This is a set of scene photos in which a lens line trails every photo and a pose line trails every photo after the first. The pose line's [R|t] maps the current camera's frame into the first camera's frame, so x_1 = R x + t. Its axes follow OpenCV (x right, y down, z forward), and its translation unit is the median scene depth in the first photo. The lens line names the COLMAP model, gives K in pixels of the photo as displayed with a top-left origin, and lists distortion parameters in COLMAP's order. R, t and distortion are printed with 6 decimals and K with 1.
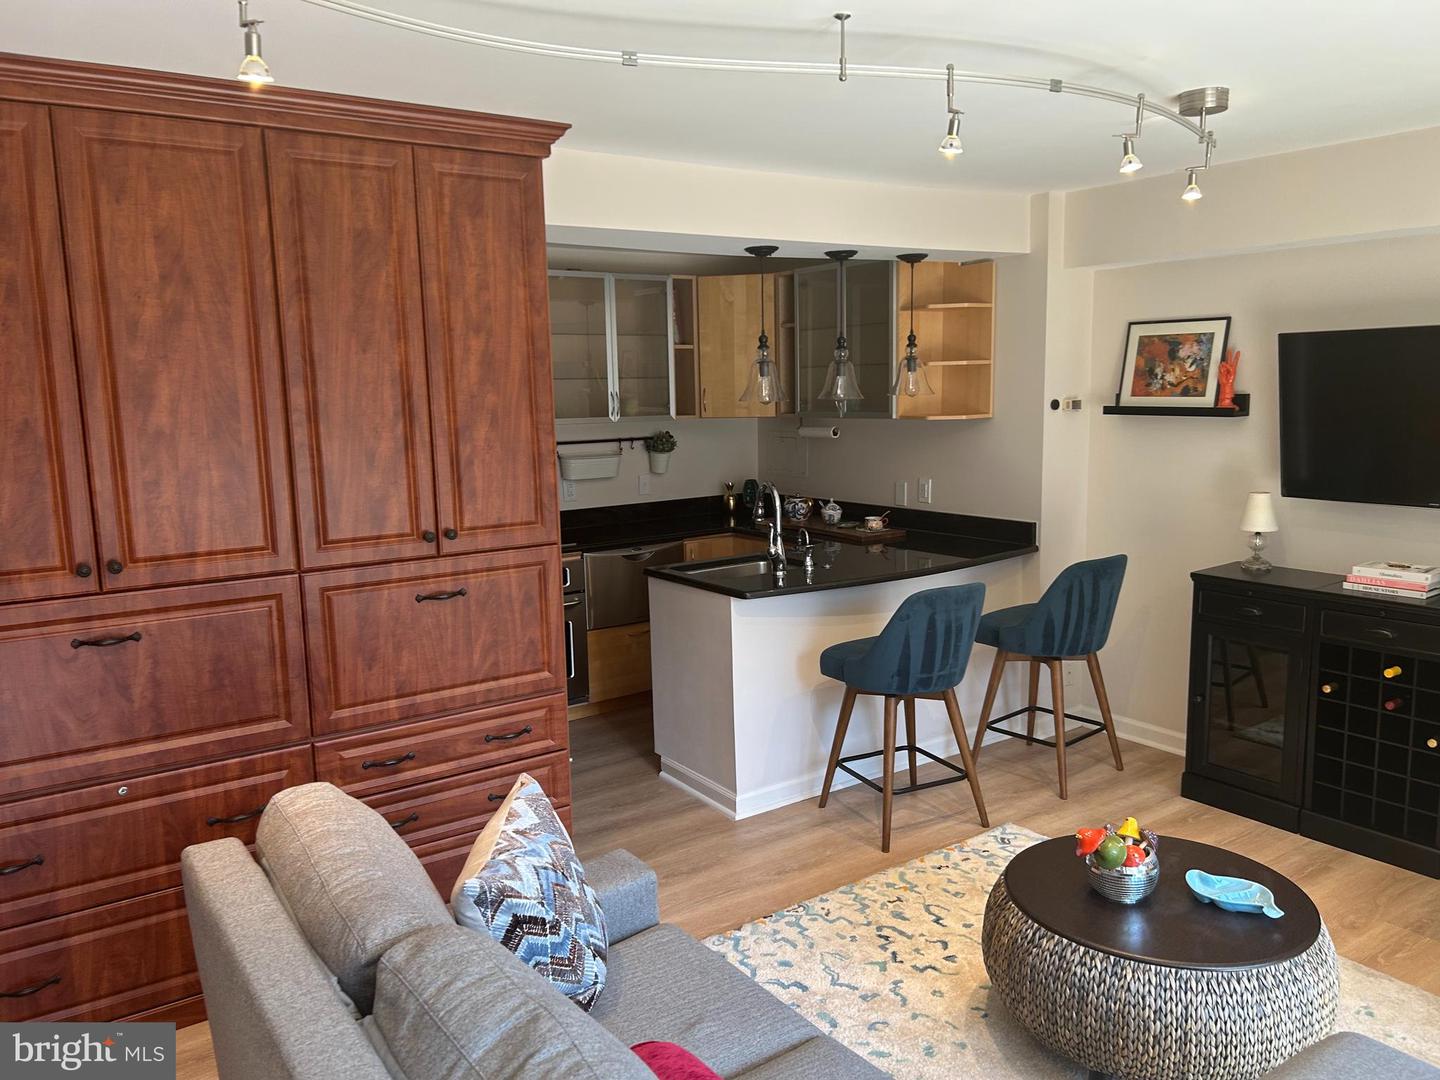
lens RADIAL K [[1085.3, 0, 729.0], [0, 1085.3, 549.1], [0, 0, 1]] dist [0.061084, -0.069391]
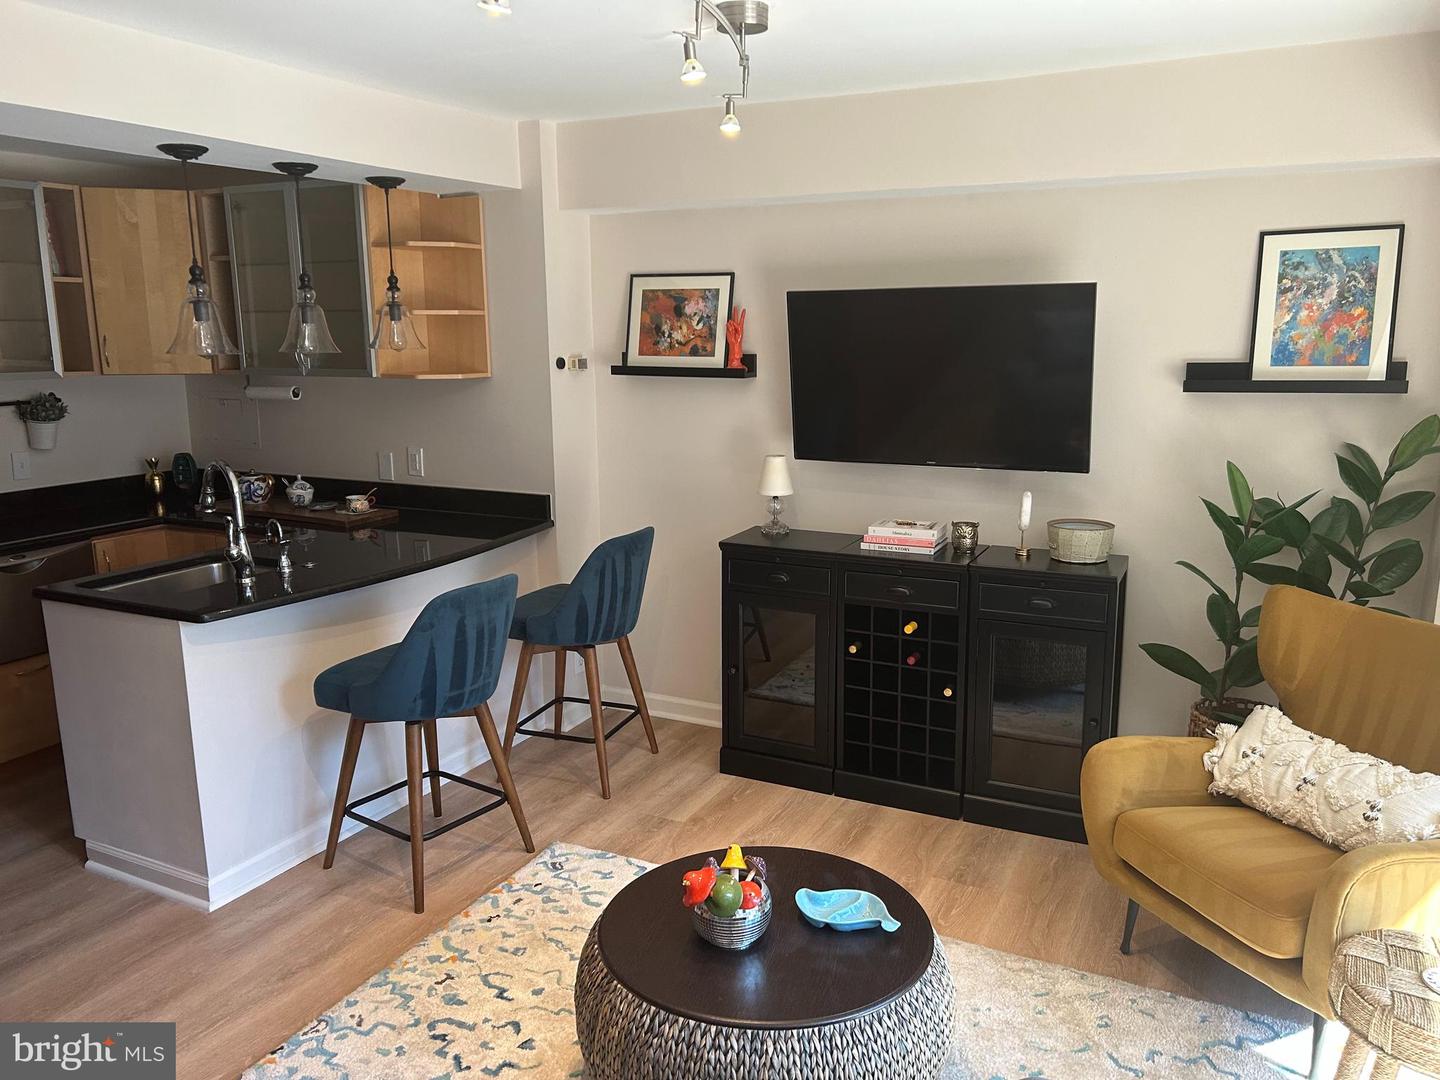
lens RADIAL K [[1085.3, 0, 726.8], [0, 1085.3, 550.8], [0, 0, 1]] dist [0.061084, -0.069391]
pose [[0.879904, -0.077068, 0.468860, -0.021446], [0.057673, 0.996785, 0.055612, -0.029999], [-0.471638, -0.021893, 0.881520, 0.211177]]
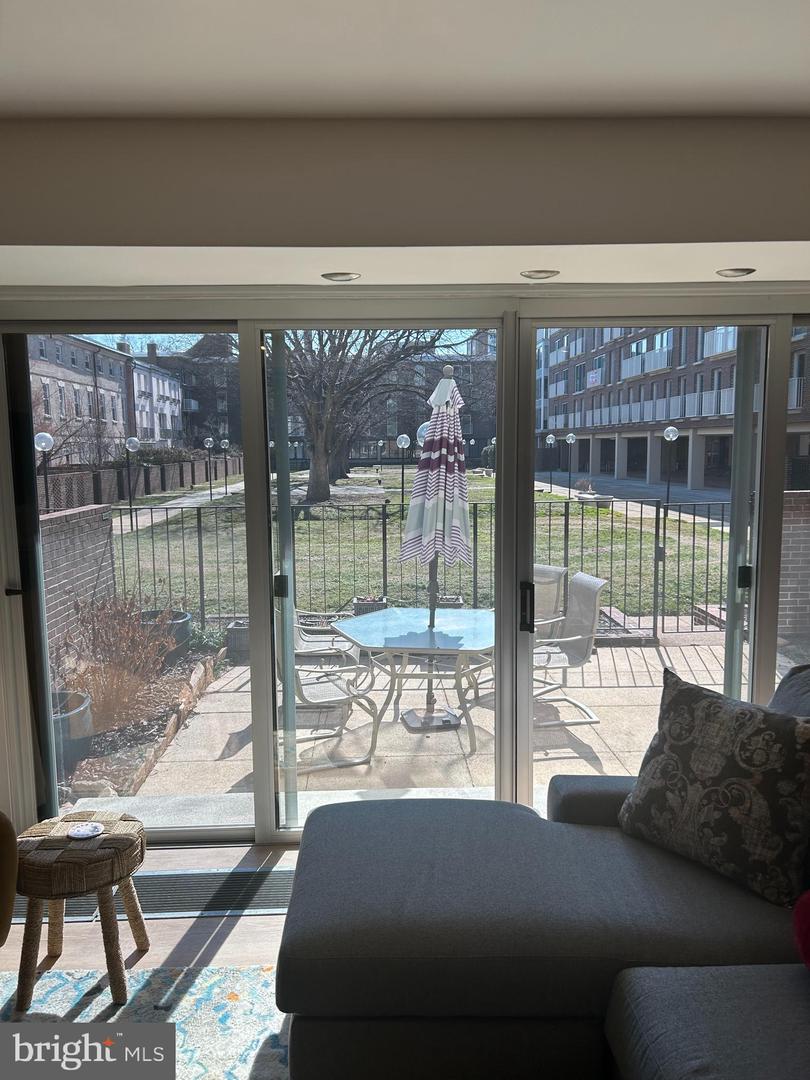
lens RADIAL K [[814.0, 0, 403.0], [0, 814.0, 546.3], [0, 0, 1]] dist [0.061084, -0.069391]
pose [[-0.841584, -0.036014, 0.538924, -0.010534], [0.112391, 0.964258, 0.239947, -0.118948], [-0.528303, 0.262505, -0.807457, 0.955403]]
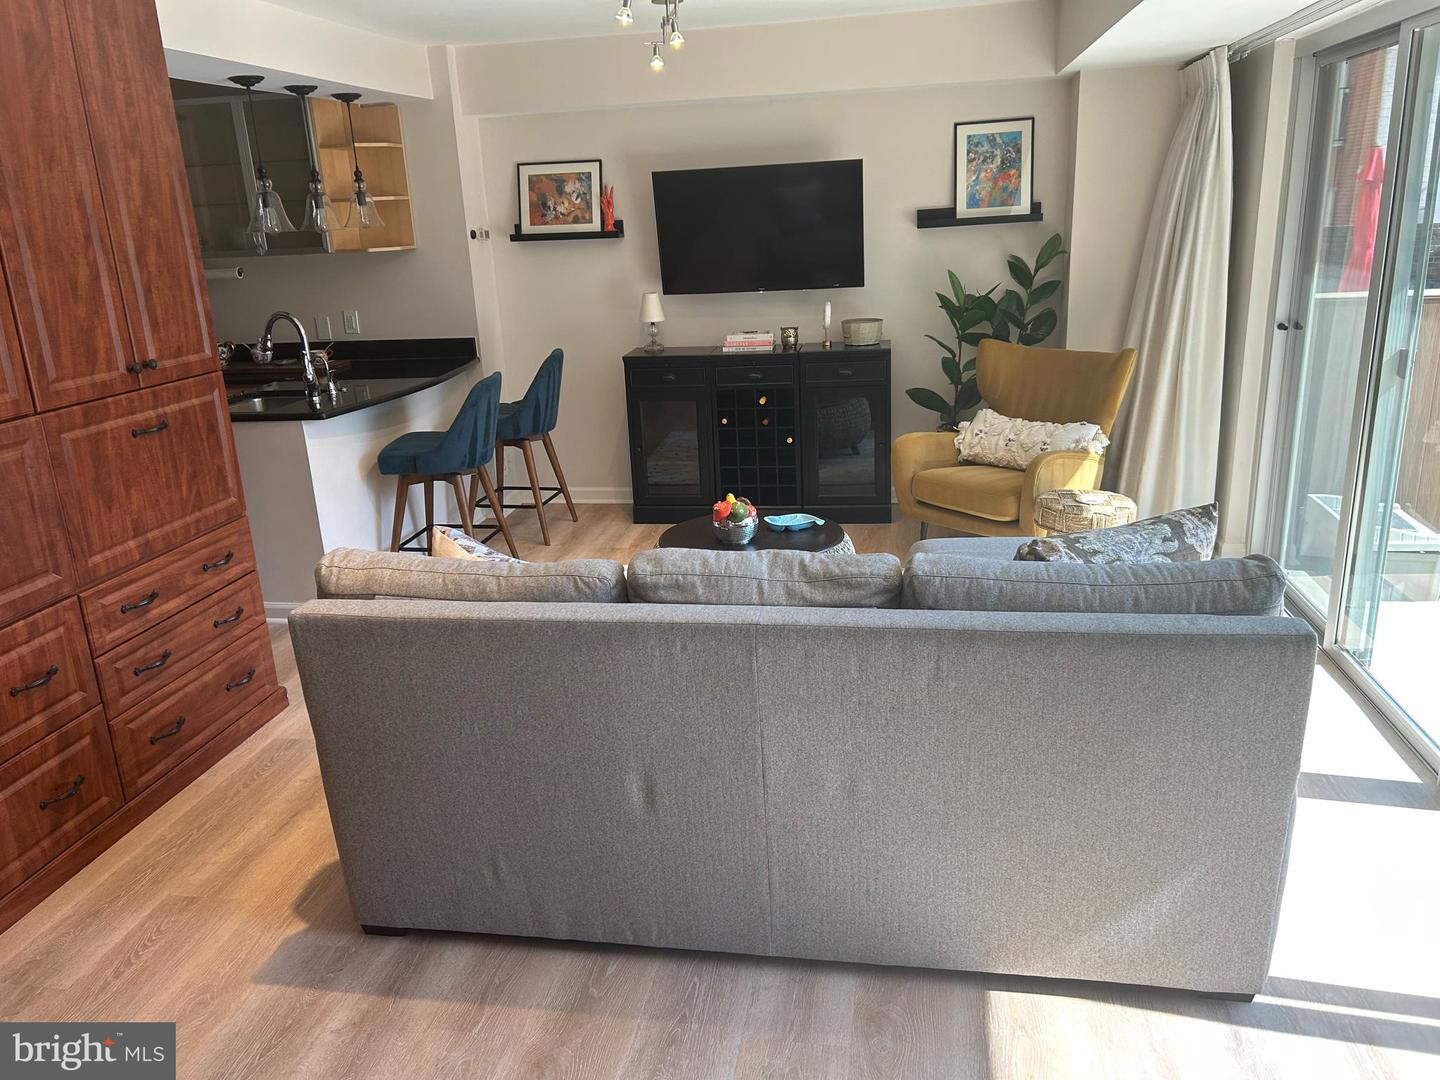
lens RADIAL K [[1085.3, 0, 715.4], [0, 1085.3, 541.1], [0, 0, 1]] dist [0.061084, -0.069391]
pose [[0.707969, -0.216490, 0.672244, -0.580146], [0.139923, 0.975987, 0.166949, 0.046749], [-0.692244, -0.024132, 0.721260, -0.067008]]
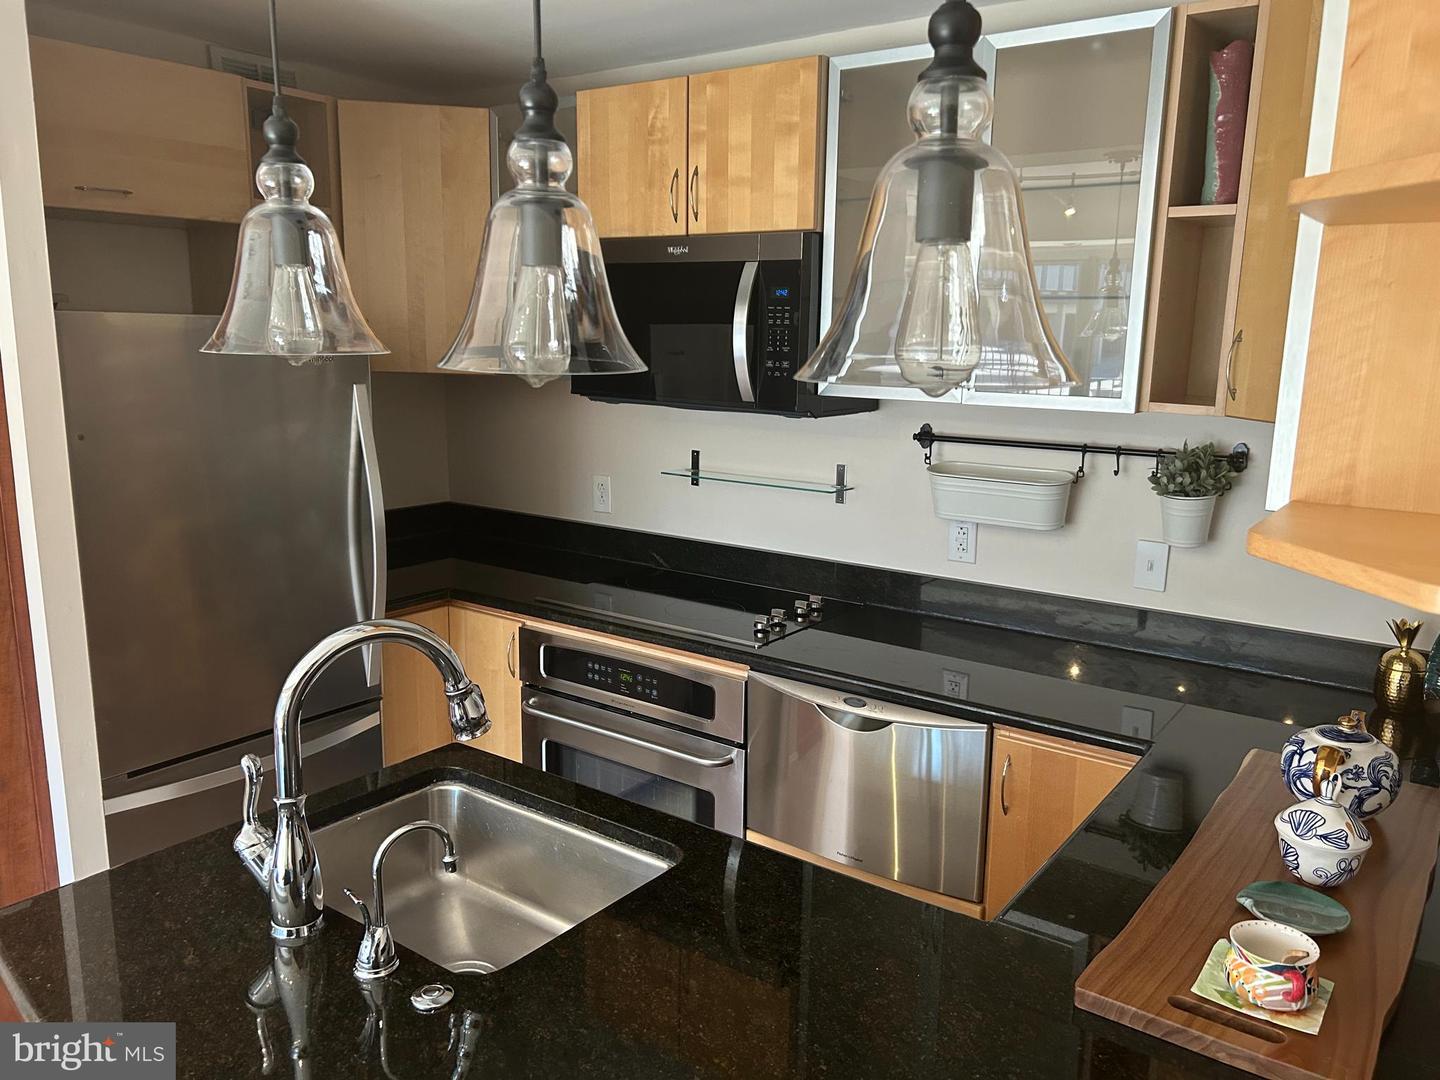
lens RADIAL K [[1085.3, 0, 718.3], [0, 1085.3, 550.6], [0, 0, 1]] dist [0.061084, -0.069391]
pose [[0.325090, 0.218690, -0.920049, 0.474517], [-0.165537, 0.971032, 0.172318, -0.208994], [0.931082, 0.096284, 0.351874, 1.347455]]
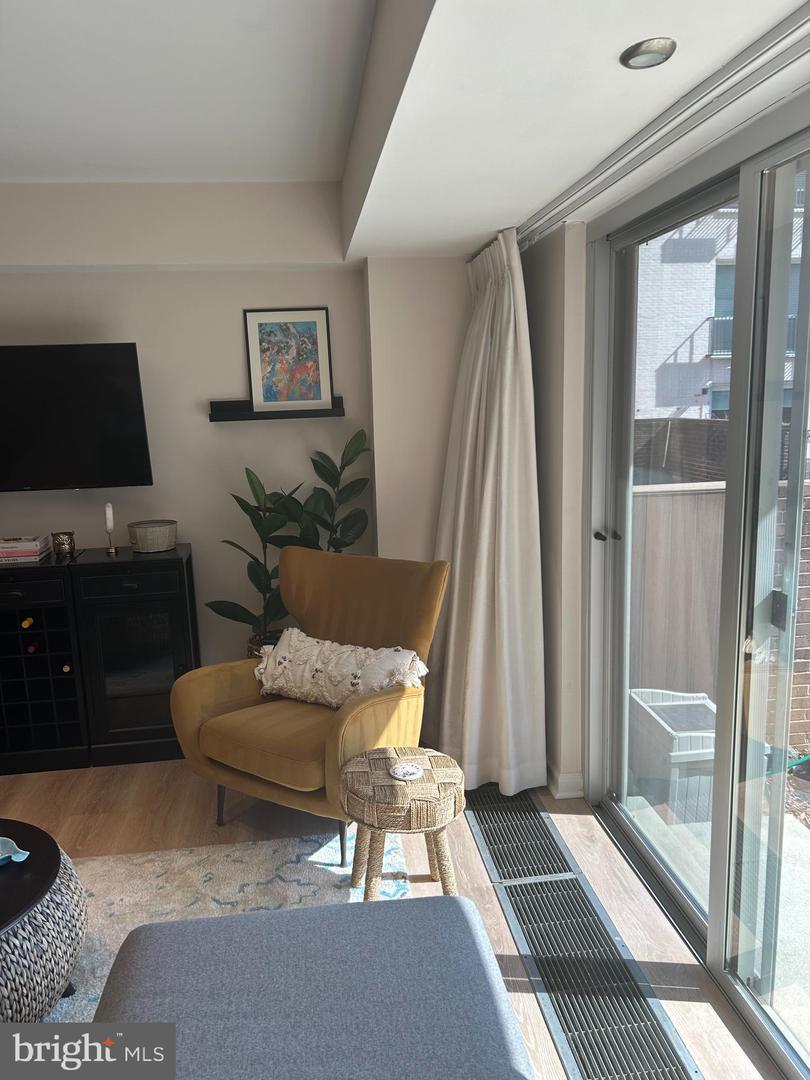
lens RADIAL K [[814.0, 0, 395.9], [0, 814.0, 545.4], [0, 0, 1]] dist [0.061084, -0.069391]
pose [[0.475506, -0.155038, 0.865943, 0.006110], [0.156446, 0.983560, 0.090188, 0.006810], [-0.865690, 0.092588, 0.491943, 0.188532]]
